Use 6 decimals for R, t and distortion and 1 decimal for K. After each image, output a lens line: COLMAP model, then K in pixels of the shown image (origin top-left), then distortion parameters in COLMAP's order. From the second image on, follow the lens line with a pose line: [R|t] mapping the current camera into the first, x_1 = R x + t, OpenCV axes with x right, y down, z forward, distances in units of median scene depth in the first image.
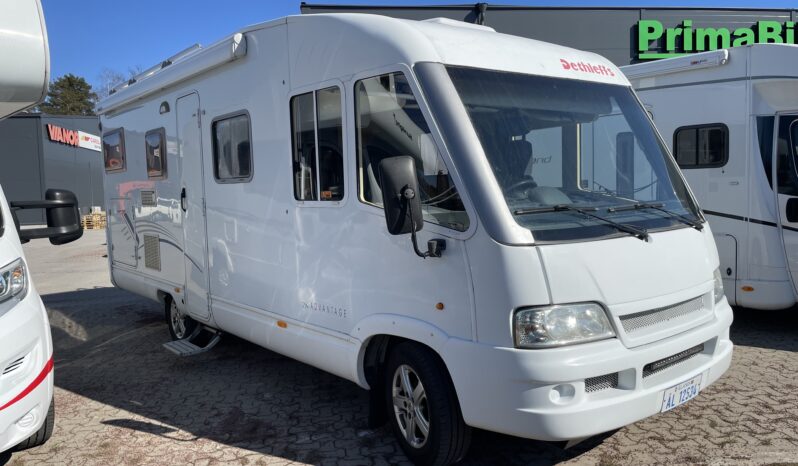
lens RADIAL K [[608.4, 0, 399.0], [0, 608.4, 233.0], [0, 0, 1]] dist [0.008263, 0.002846]
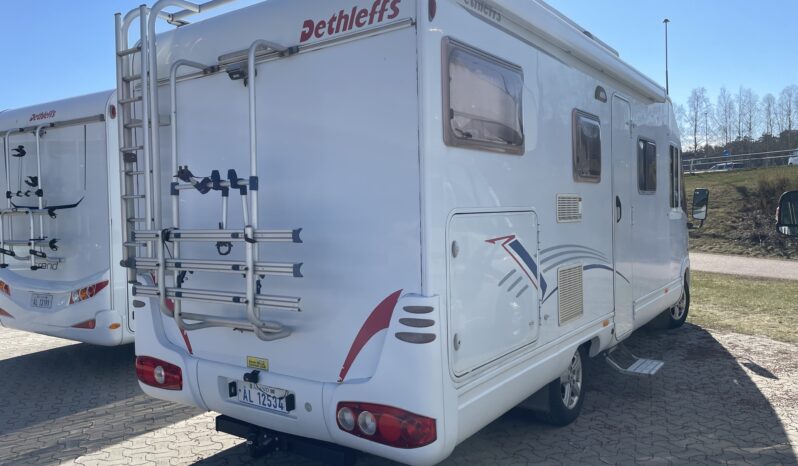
lens RADIAL K [[608.4, 0, 399.0], [0, 608.4, 233.0], [0, 0, 1]] dist [0.008263, 0.002846]
pose [[-0.263584, 0.007670, 0.964606, -1.203147], [0.112003, 0.993448, 0.022706, -0.081582], [-0.958112, 0.114024, -0.262716, 1.648587]]
